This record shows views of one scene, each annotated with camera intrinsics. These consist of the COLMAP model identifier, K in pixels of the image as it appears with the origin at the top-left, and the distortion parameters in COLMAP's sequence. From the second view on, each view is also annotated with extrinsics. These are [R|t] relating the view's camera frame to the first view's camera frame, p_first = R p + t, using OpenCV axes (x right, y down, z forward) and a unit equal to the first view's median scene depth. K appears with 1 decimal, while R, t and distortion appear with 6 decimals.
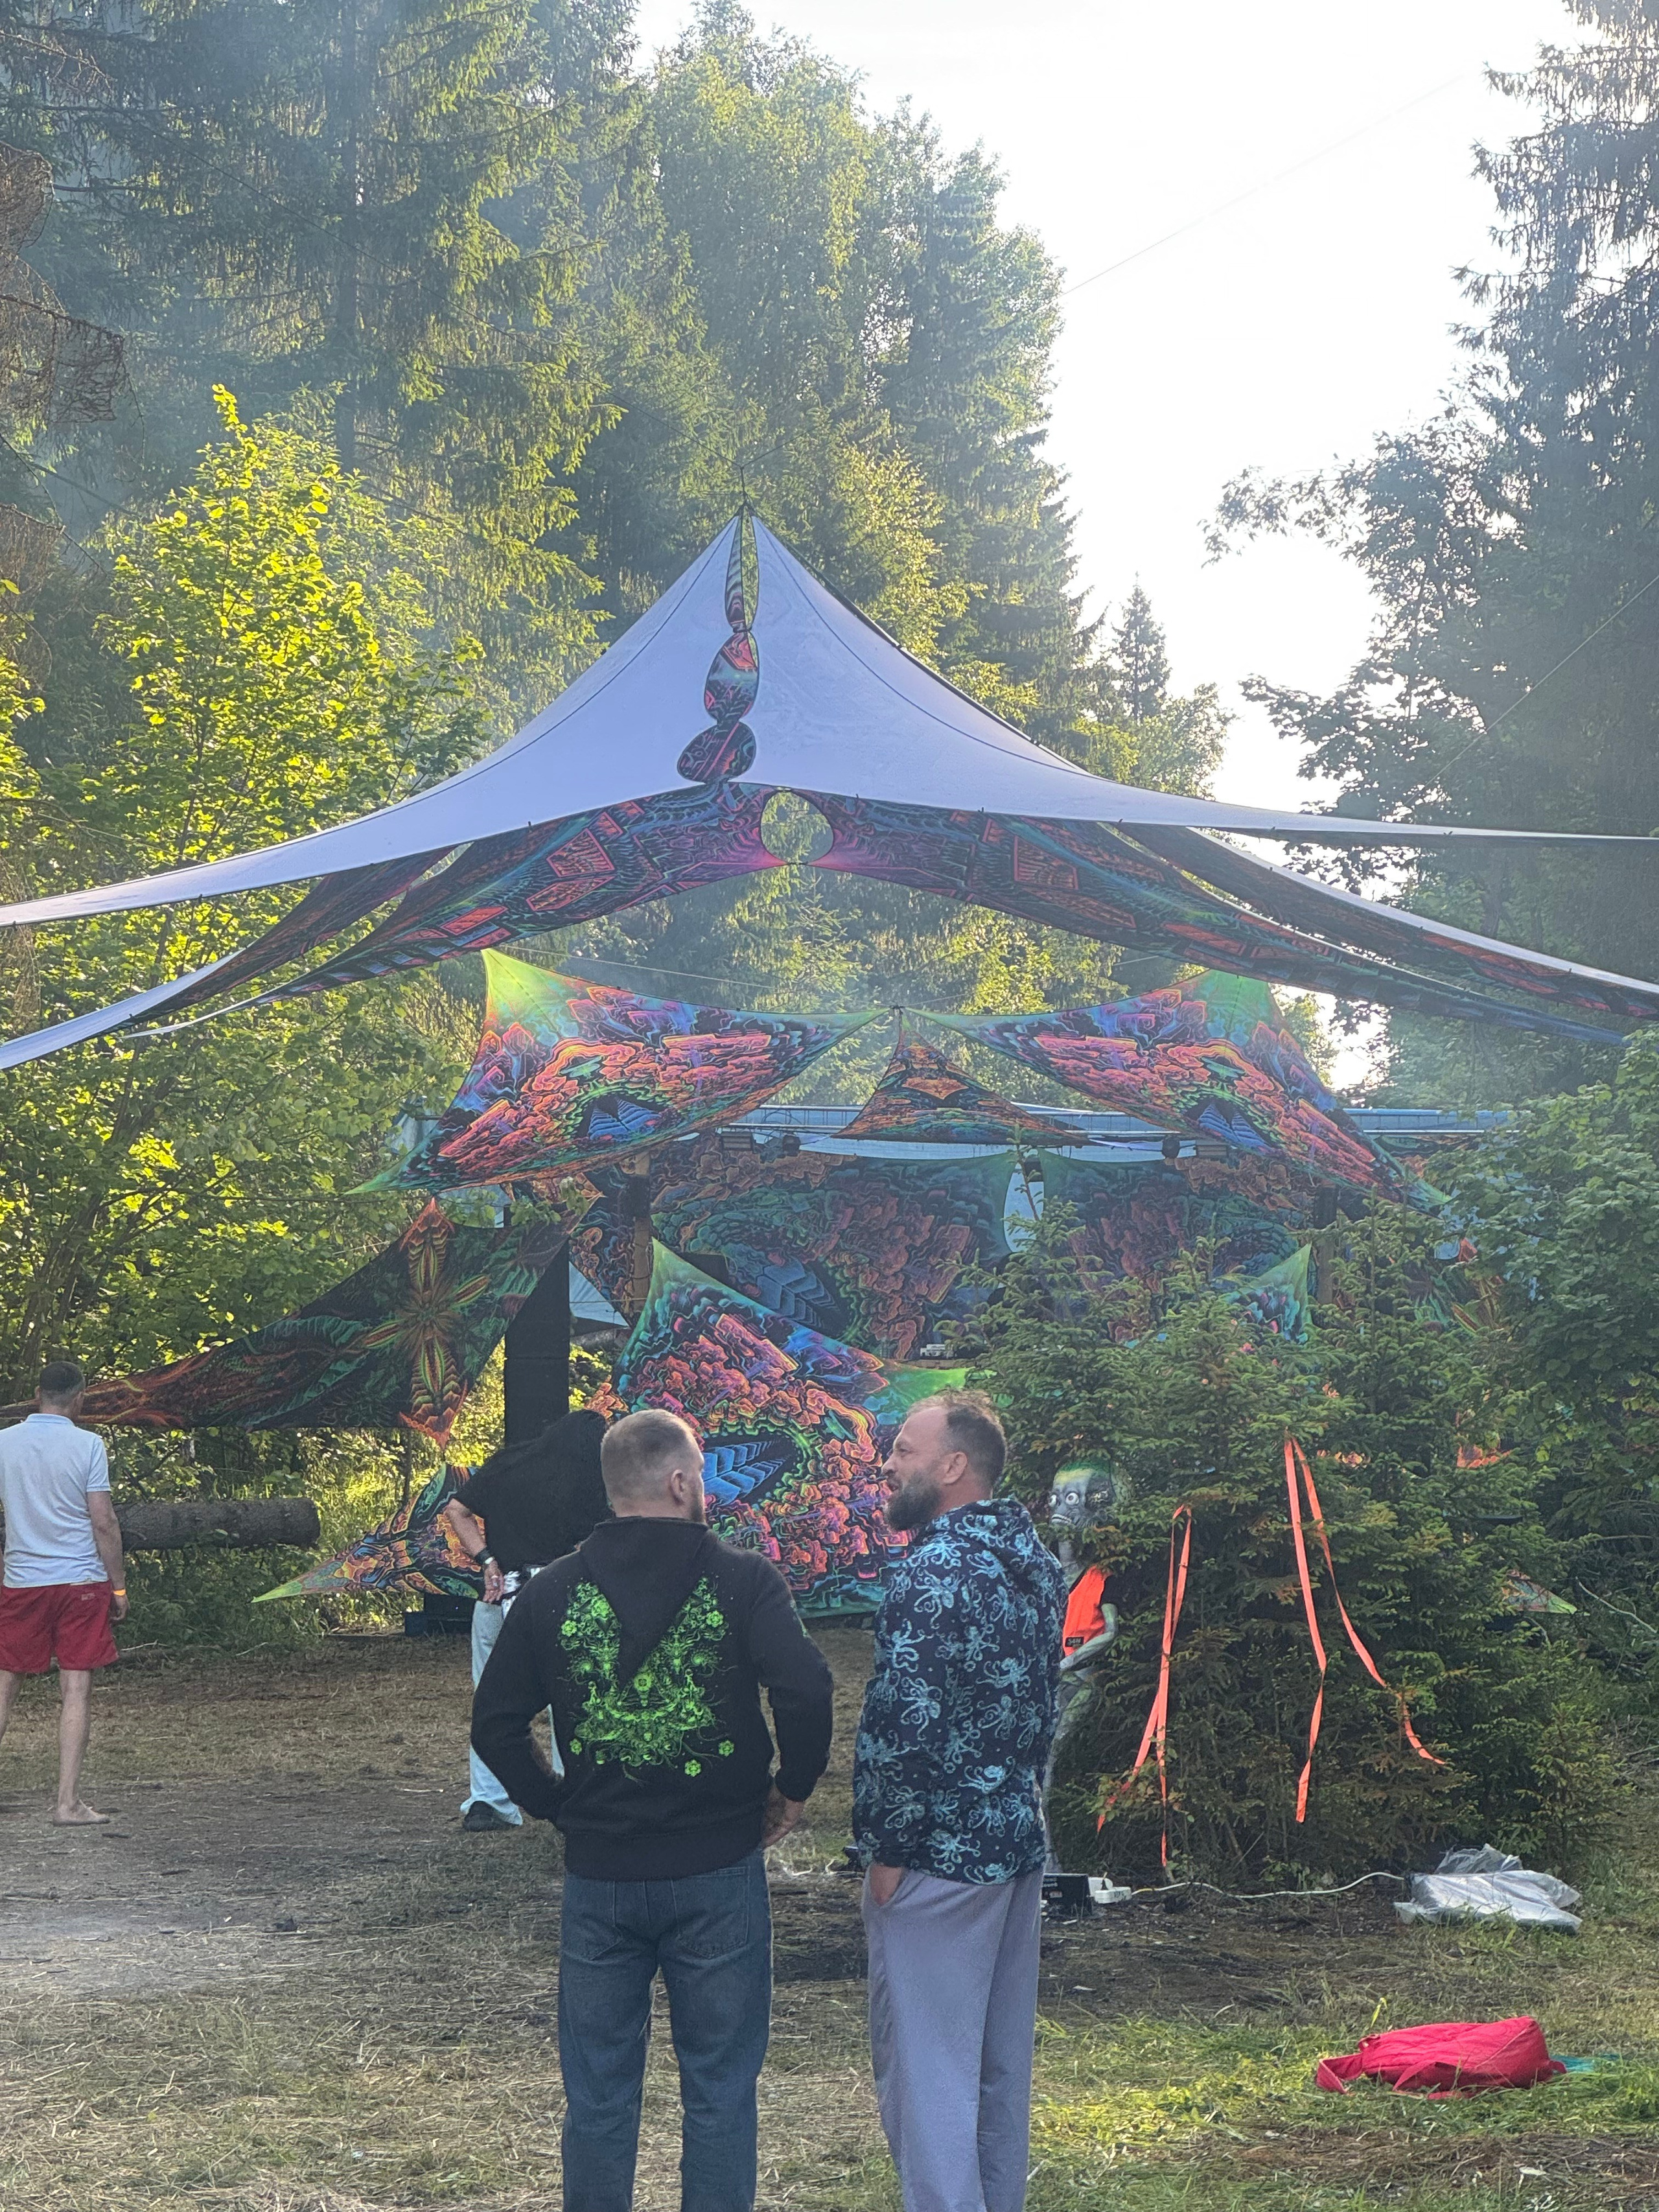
lens RADIAL K [[5542.9, 0, 829.3], [0, 5542.9, 1106.1], [0, 0, 1]] dist [0.023668, 0.000000]
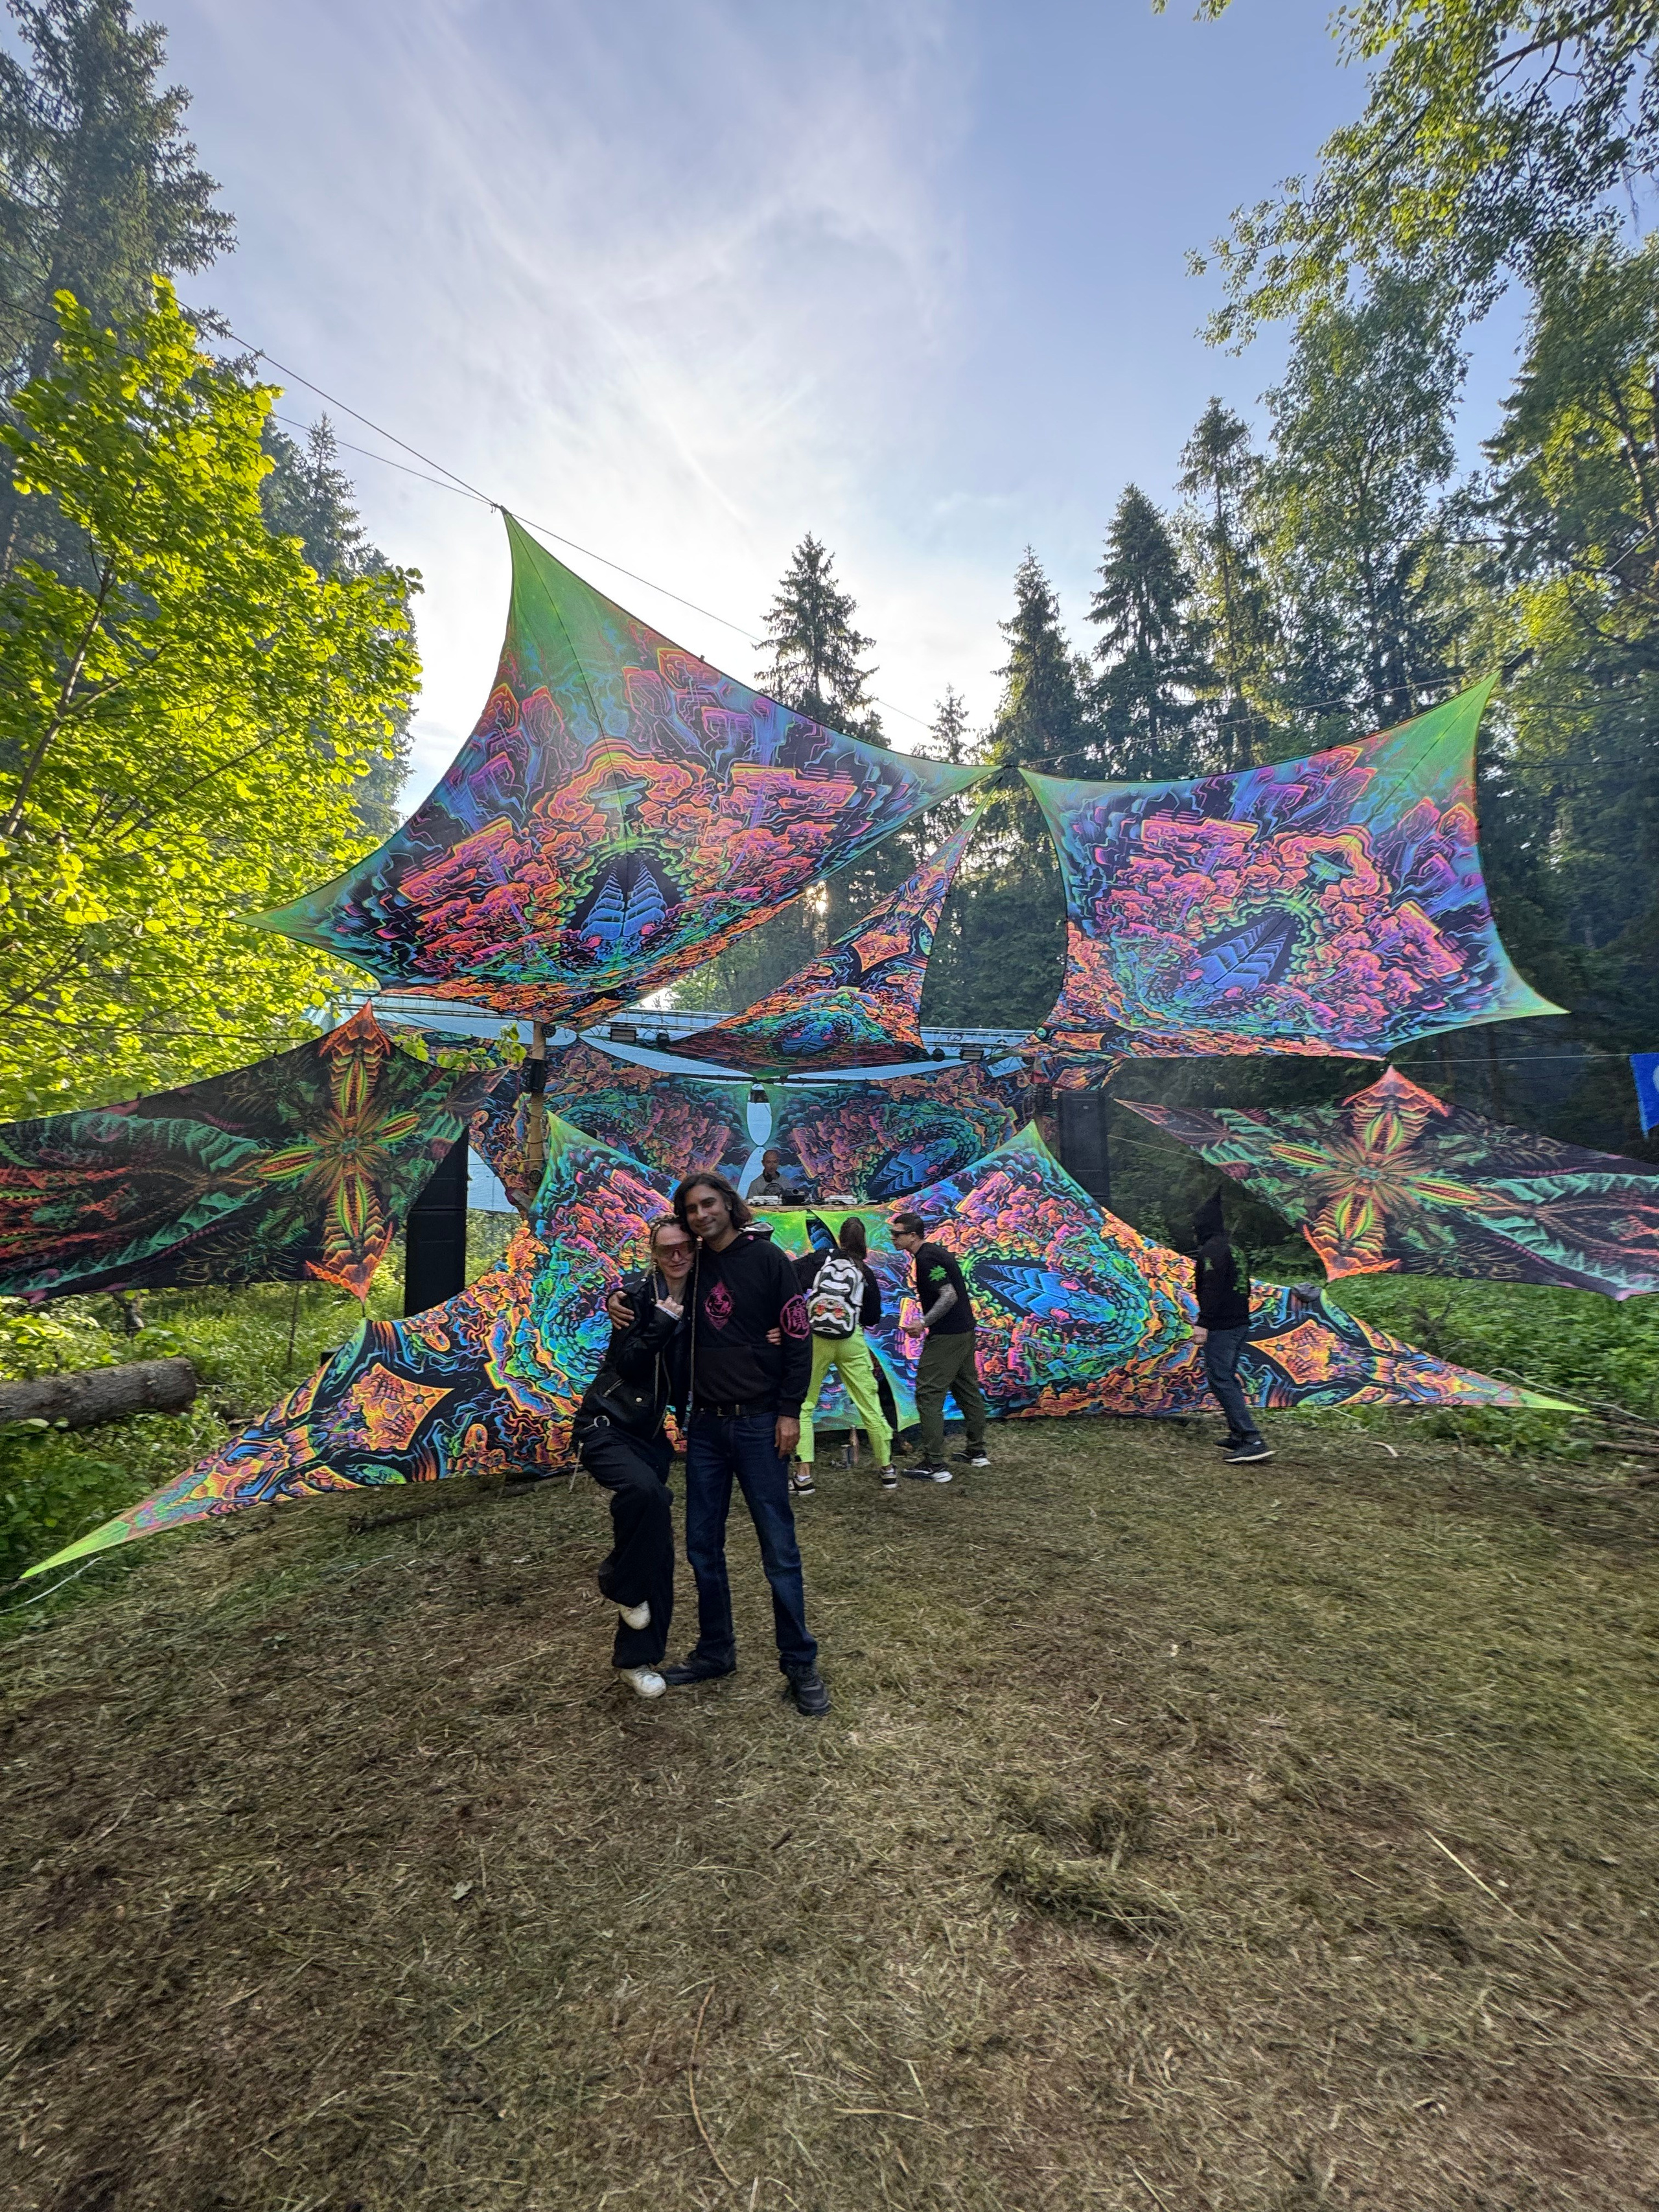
lens RADIAL K [[883.5, 0, 838.0], [0, 883.5, 1110.5], [0, 0, 1]] dist [0.000660, 0.000062]
pose [[0.885848, 0.040712, 0.462186, -0.068830], [0.007146, 0.994828, -0.101327, 0.046562], [-0.463920, 0.093063, 0.880975, 0.841440]]
